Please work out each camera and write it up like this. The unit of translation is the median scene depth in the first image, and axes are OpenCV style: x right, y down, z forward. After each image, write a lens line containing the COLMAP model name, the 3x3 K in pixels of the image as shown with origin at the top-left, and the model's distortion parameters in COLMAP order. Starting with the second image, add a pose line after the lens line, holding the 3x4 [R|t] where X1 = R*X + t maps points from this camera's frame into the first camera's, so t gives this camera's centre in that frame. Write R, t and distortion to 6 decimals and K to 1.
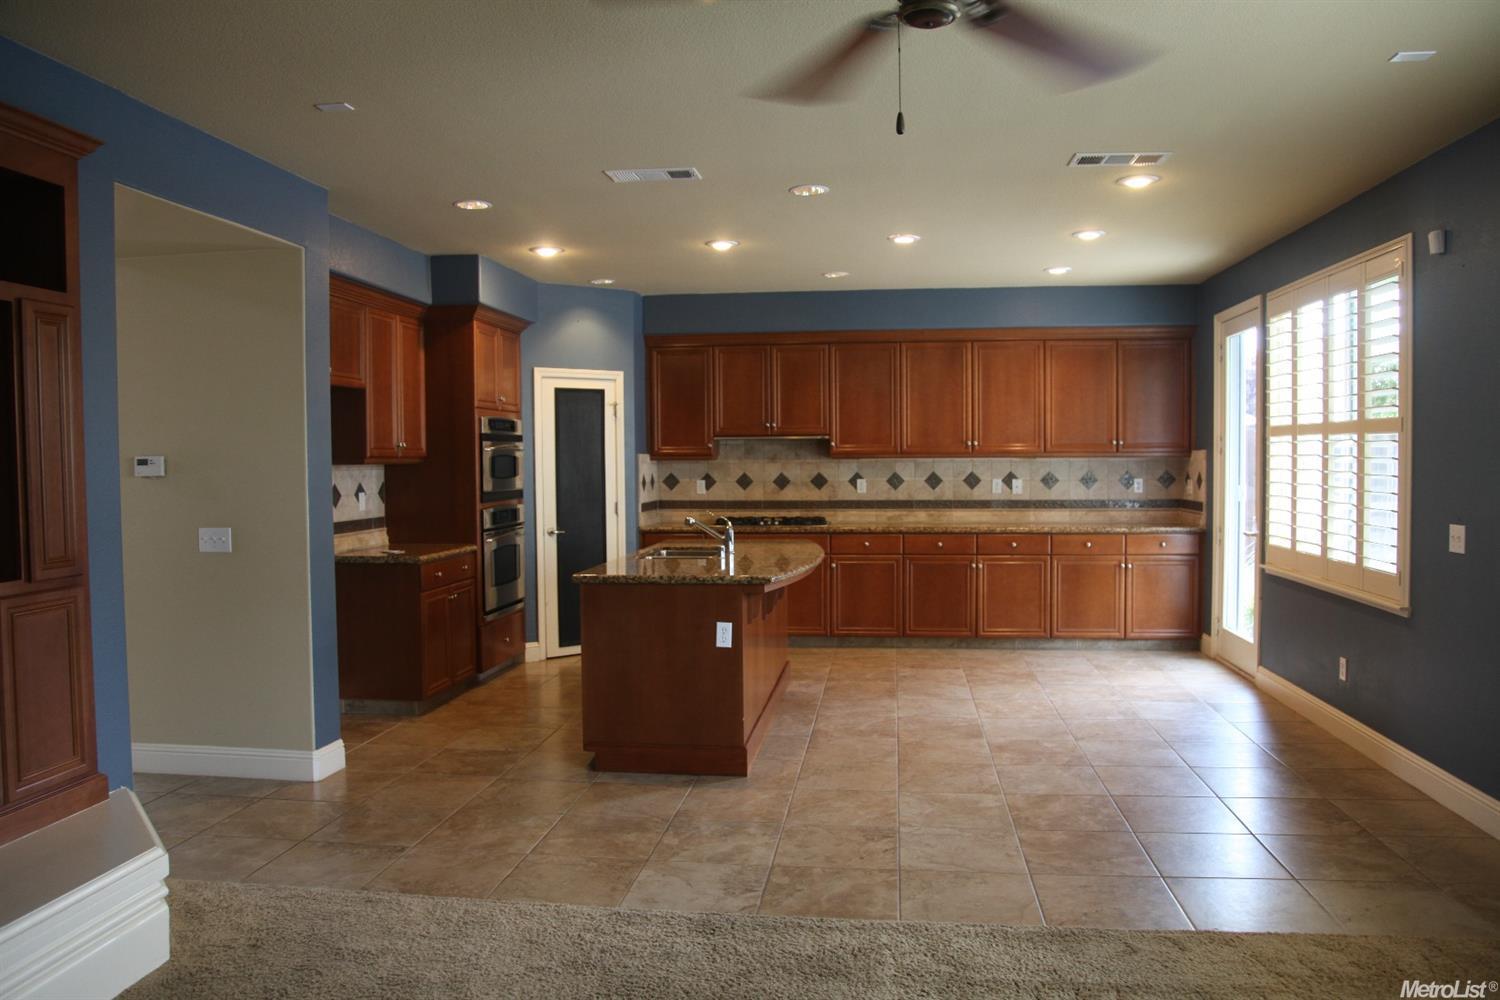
lens RADIAL K [[1067.2, 0, 750.0], [0, 1067.2, 500.0], [0, 0, 1]] dist [-0.116540, 0.079874]
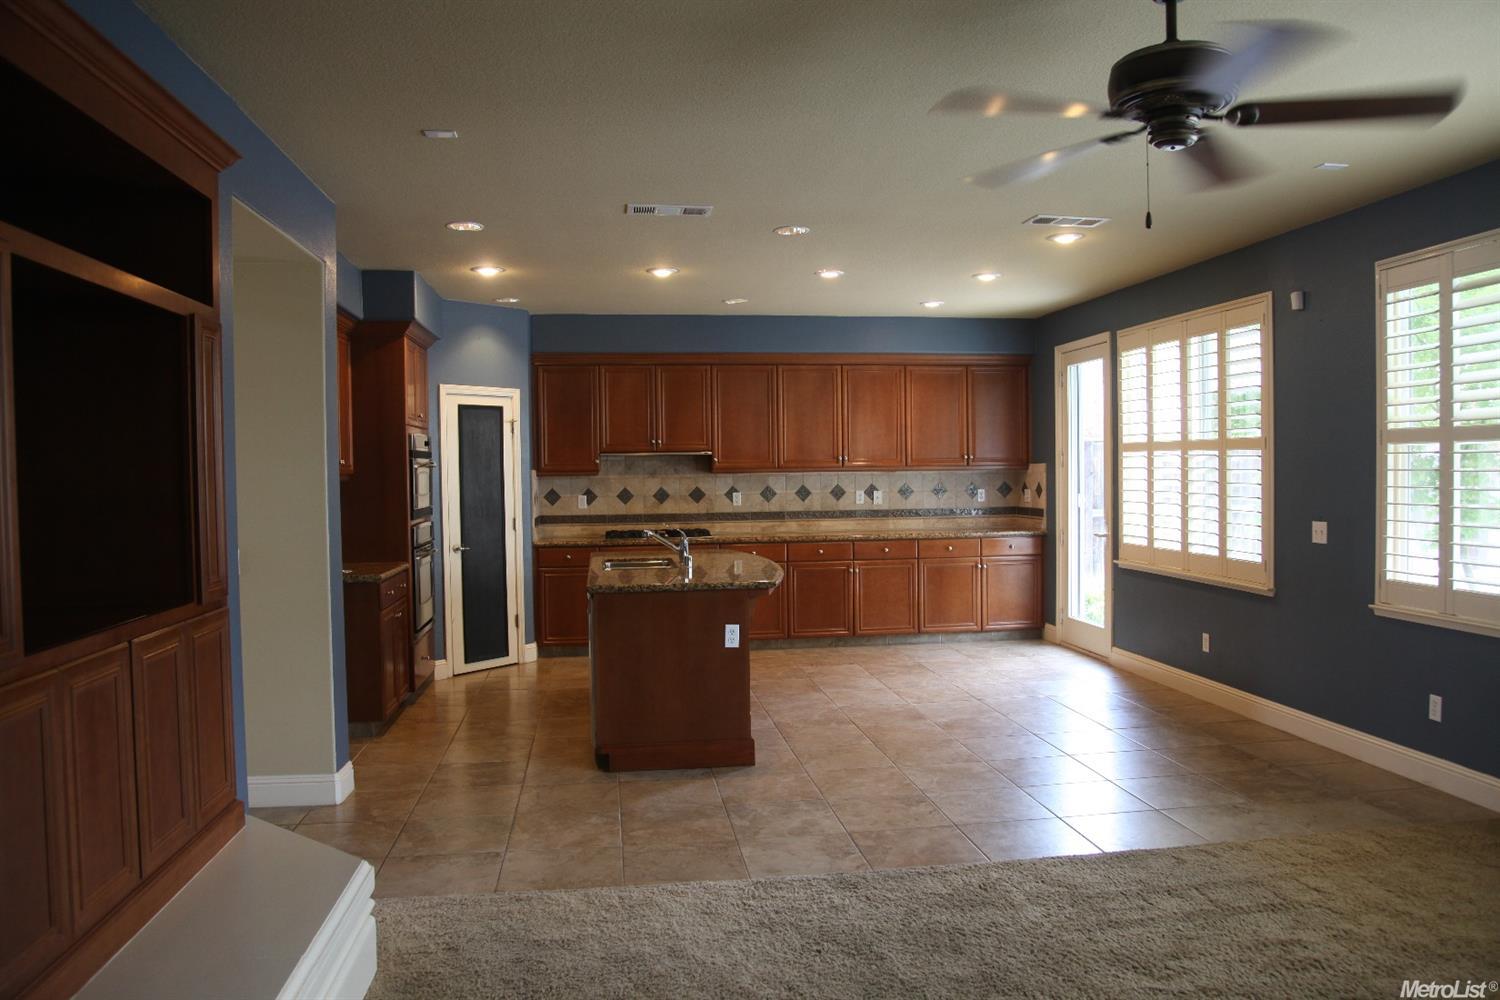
lens RADIAL K [[1067.2, 0, 750.0], [0, 1067.2, 500.0], [0, 0, 1]] dist [-0.116540, 0.079874]
pose [[0.965035, -0.012851, 0.261805, -0.220008], [0.016431, 0.999799, -0.011492, 0.000485], [-0.261605, 0.015392, 0.965052, -0.042241]]
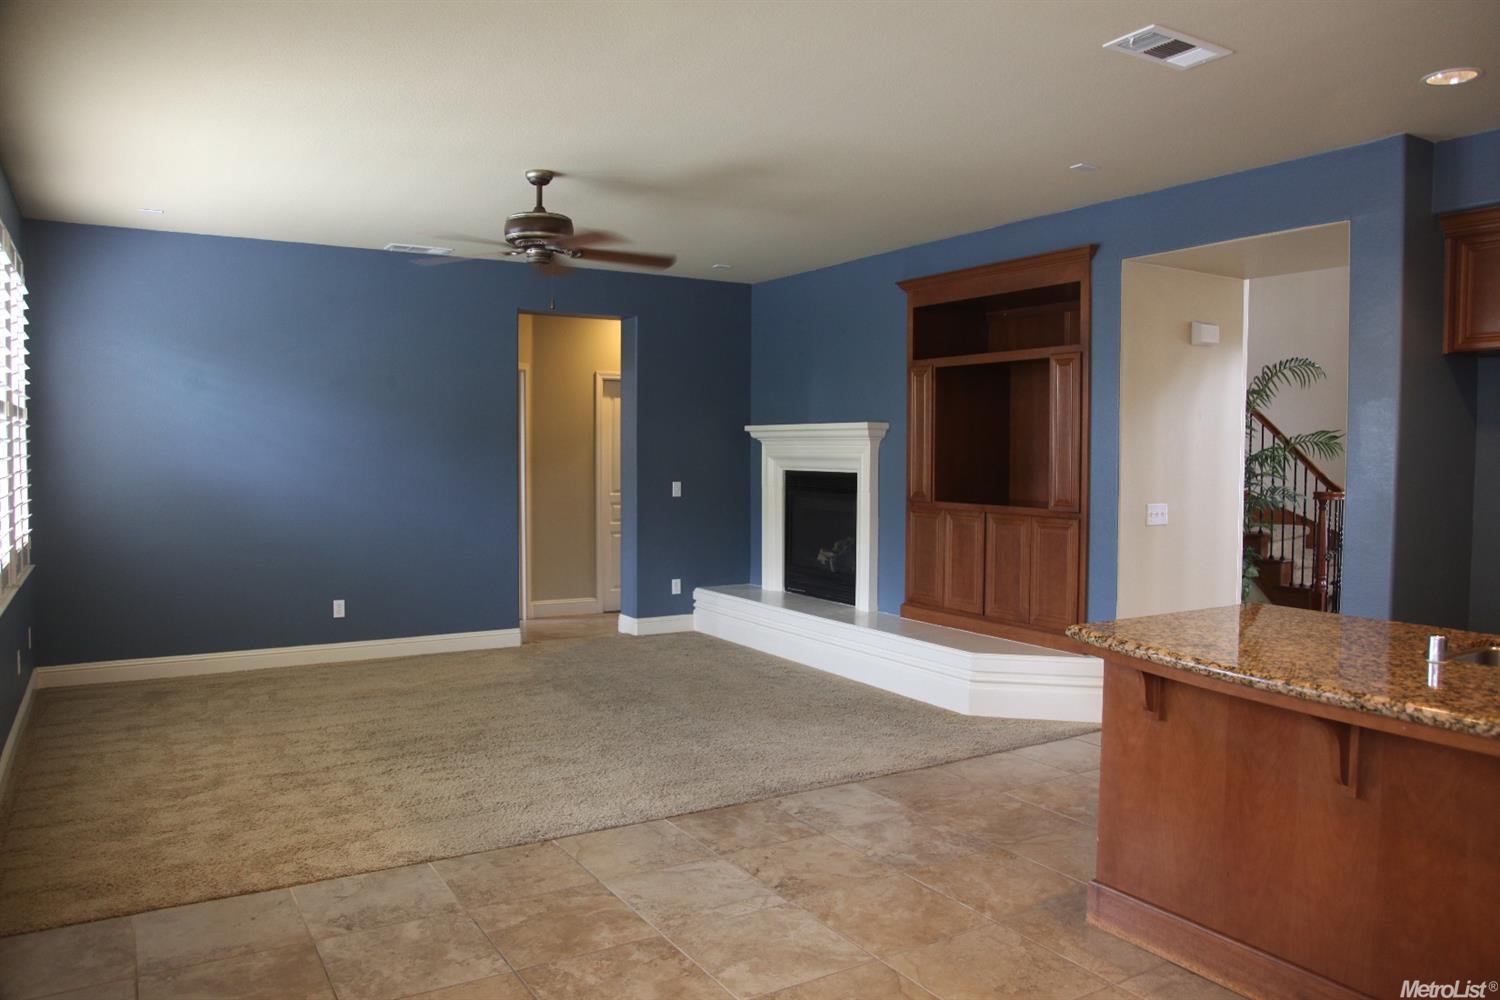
lens RADIAL K [[1067.2, 0, 750.0], [0, 1067.2, 500.0], [0, 0, 1]] dist [-0.116540, 0.079874]
pose [[-0.777300, 0.031980, -0.628317, 0.427317], [-0.025757, 0.996252, 0.082571, -0.038917], [0.628603, 0.080367, -0.773563, 1.024394]]
